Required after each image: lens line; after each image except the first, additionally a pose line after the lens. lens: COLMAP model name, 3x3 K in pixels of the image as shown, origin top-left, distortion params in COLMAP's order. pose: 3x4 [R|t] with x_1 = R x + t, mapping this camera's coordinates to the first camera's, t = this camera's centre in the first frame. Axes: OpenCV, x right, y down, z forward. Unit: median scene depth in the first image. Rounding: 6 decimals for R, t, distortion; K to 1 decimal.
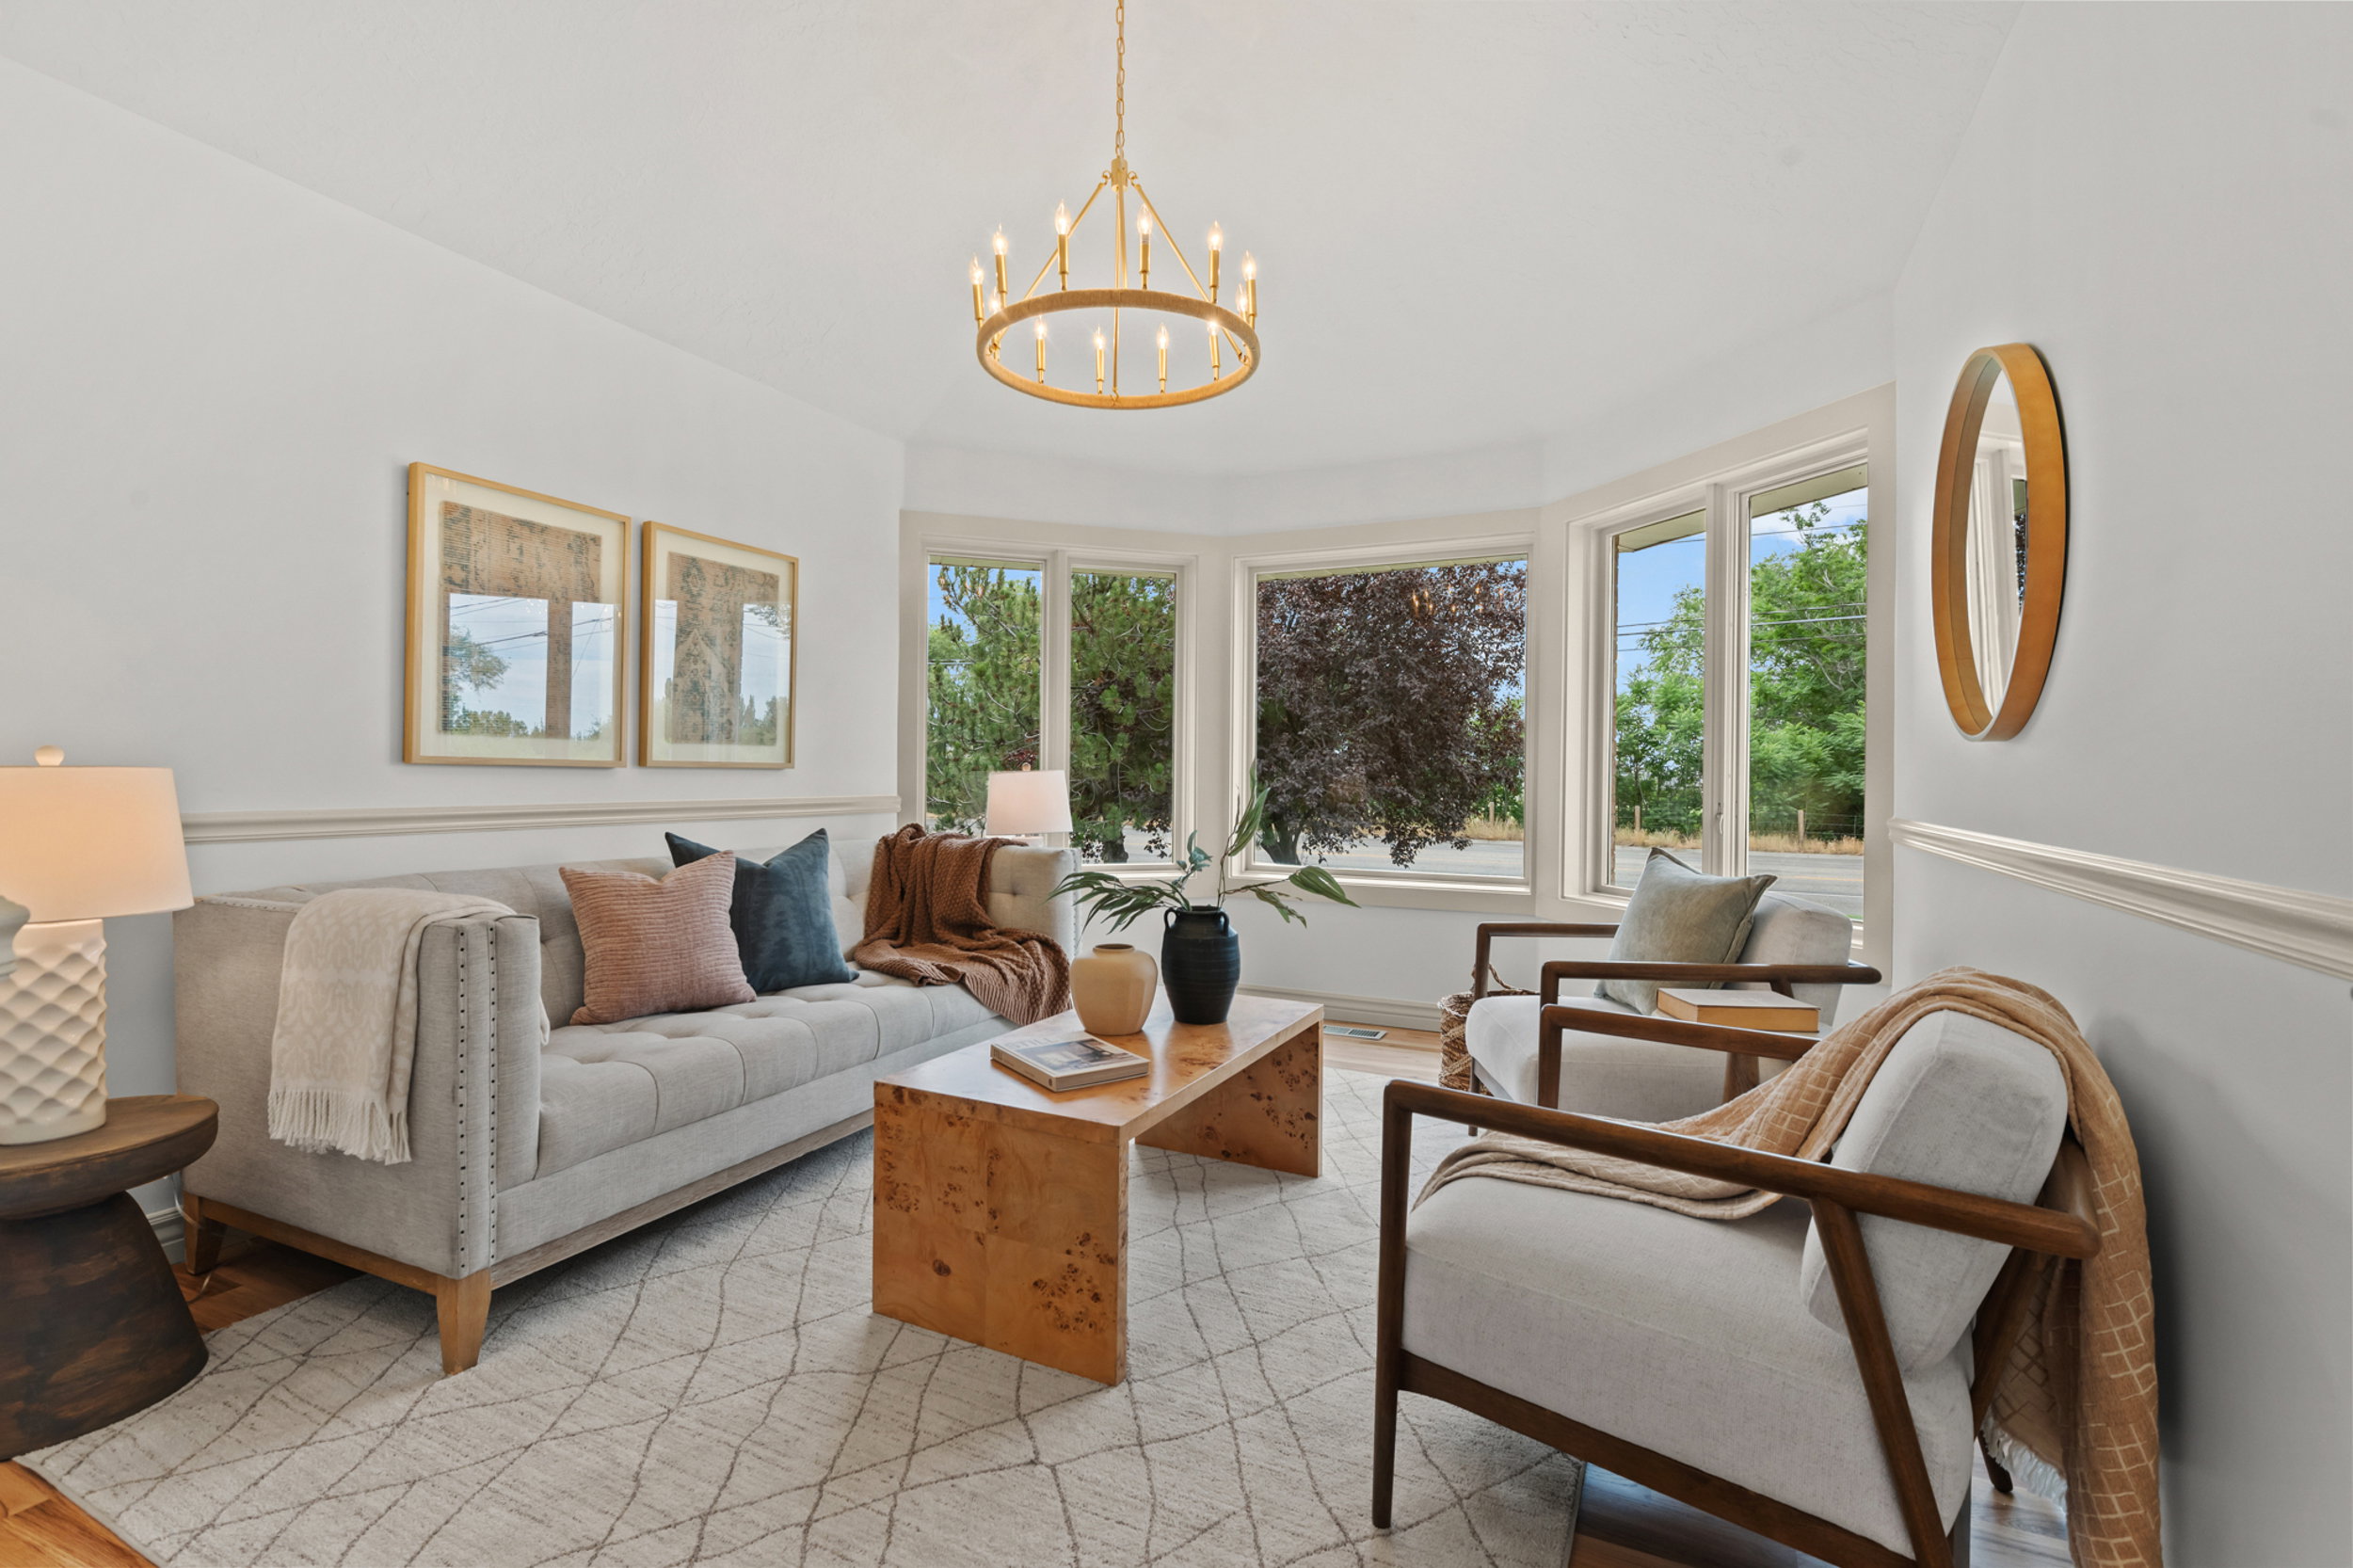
lens RADIAL K [[1076.2, 0, 1175.4], [0, 1076.2, 776.0], [0, 0, 1]] dist [-0.000759, 0.000138]
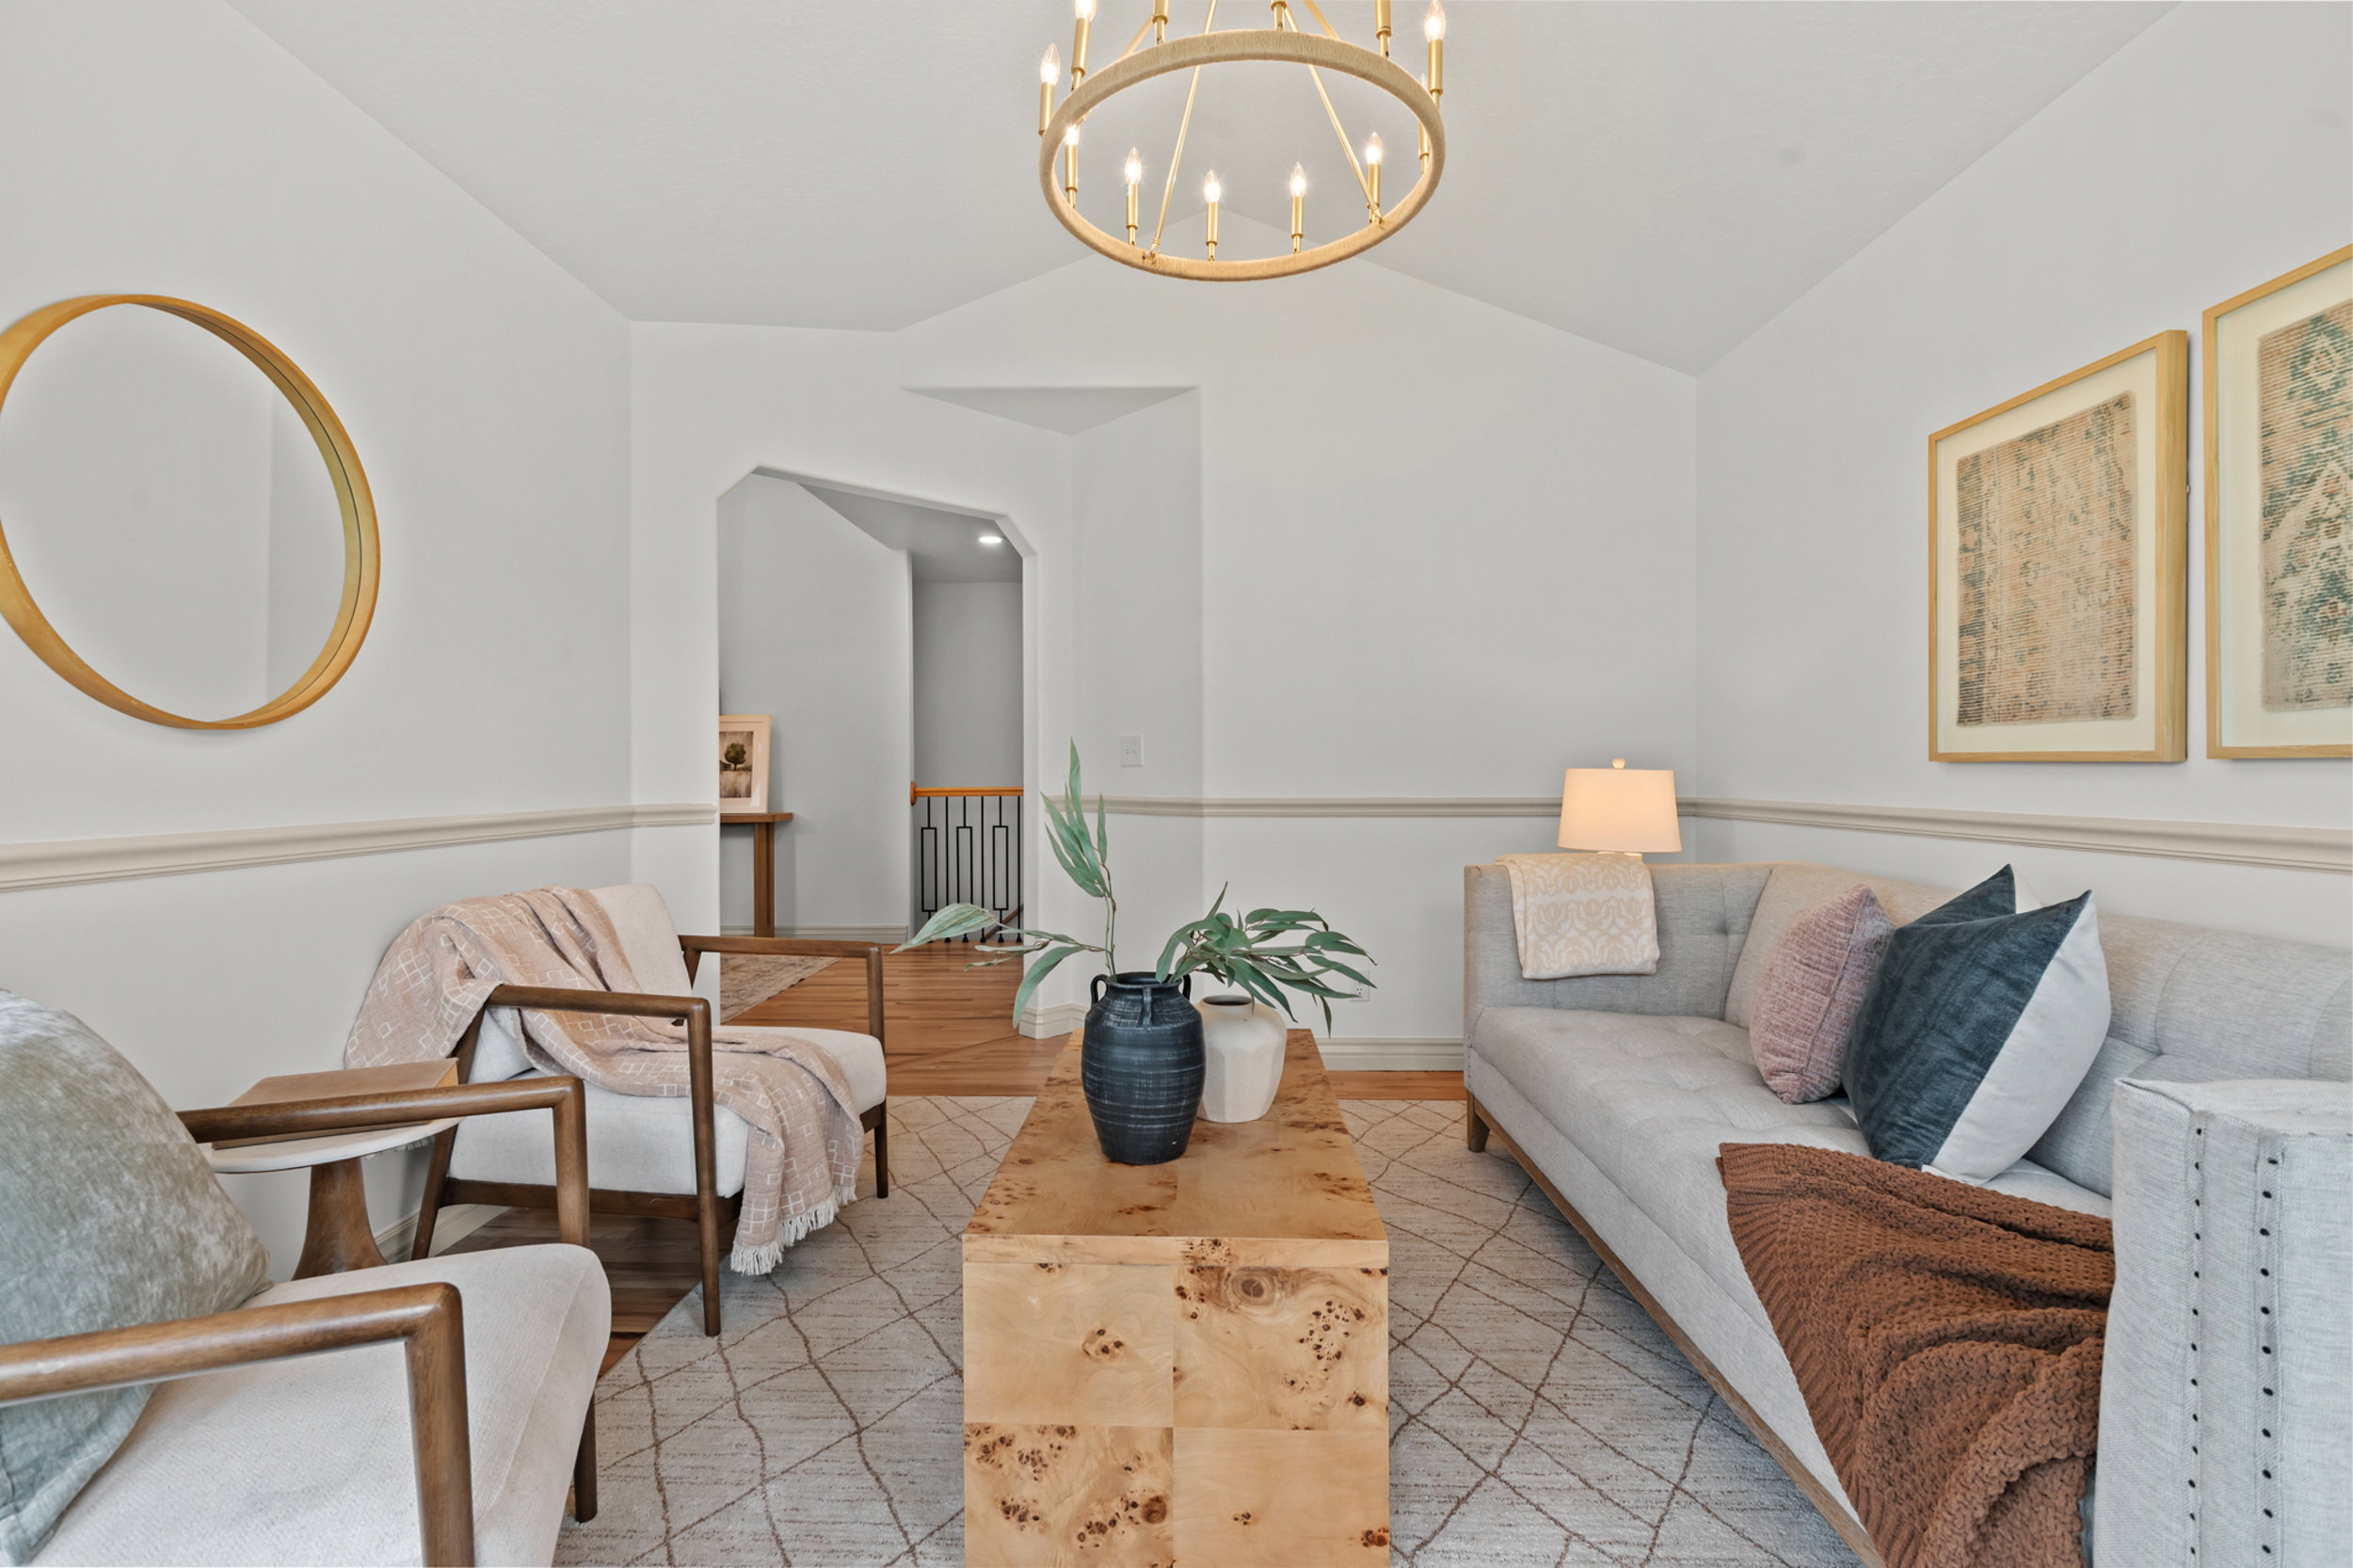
lens RADIAL K [[1076.2, 0, 1175.4], [0, 1076.2, 776.0], [0, 0, 1]] dist [-0.000759, 0.000138]
pose [[-0.911832, -0.010257, -0.410435, 0.229902], [-0.012584, 0.999916, 0.002969, 0.005069], [0.410370, 0.007873, -0.911885, 1.392270]]
